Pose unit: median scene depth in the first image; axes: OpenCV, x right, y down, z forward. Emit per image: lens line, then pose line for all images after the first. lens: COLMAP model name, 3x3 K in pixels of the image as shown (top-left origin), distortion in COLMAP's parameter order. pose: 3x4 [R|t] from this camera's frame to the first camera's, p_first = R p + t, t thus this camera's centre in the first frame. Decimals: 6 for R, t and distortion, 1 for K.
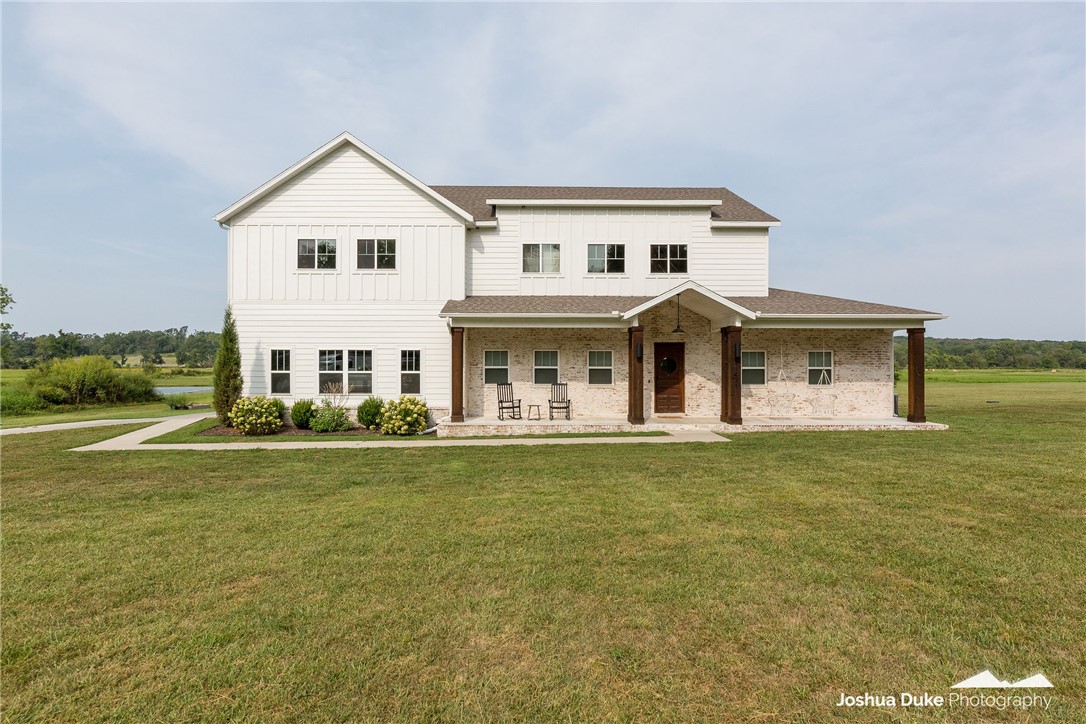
lens RADIAL K [[638.5, 0, 542.4], [0, 638.5, 368.2], [0, 0, 1]] dist [-0.003316, -0.001246]
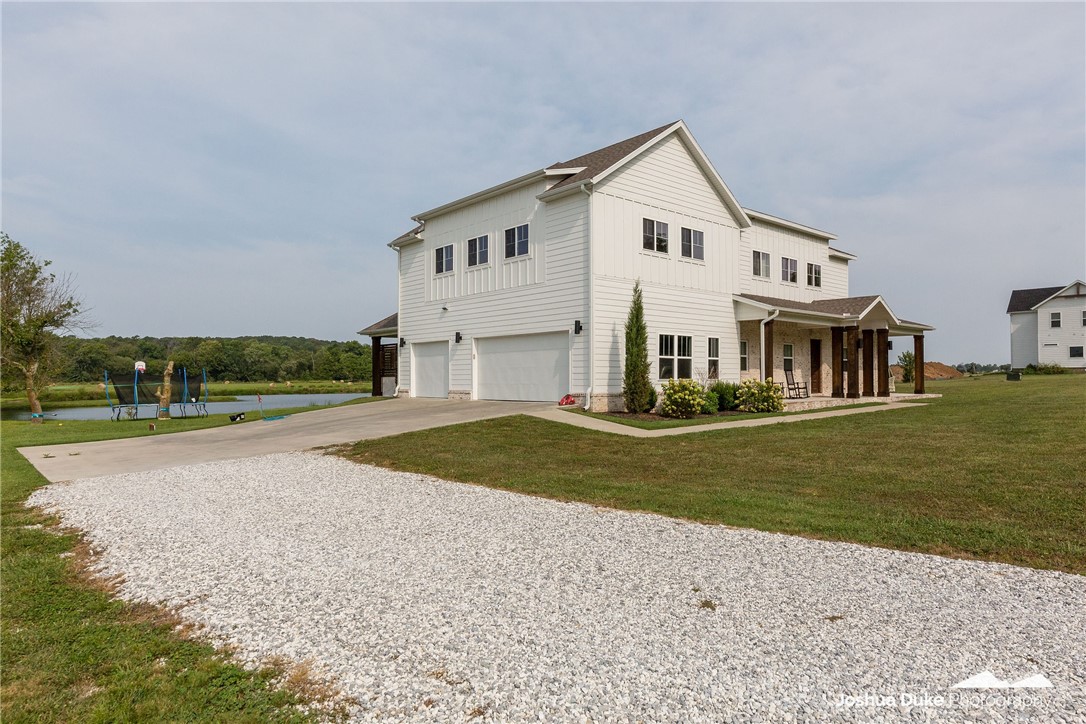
lens RADIAL K [[666.4, 0, 542.3], [0, 666.4, 364.4], [0, 0, 1]] dist [-0.005122, -0.000168]
pose [[0.728543, 0.003463, 0.684991, -1.182297], [-0.016352, 0.999790, 0.012337, 0.007144], [-0.684805, -0.020188, 0.728447, 0.376478]]
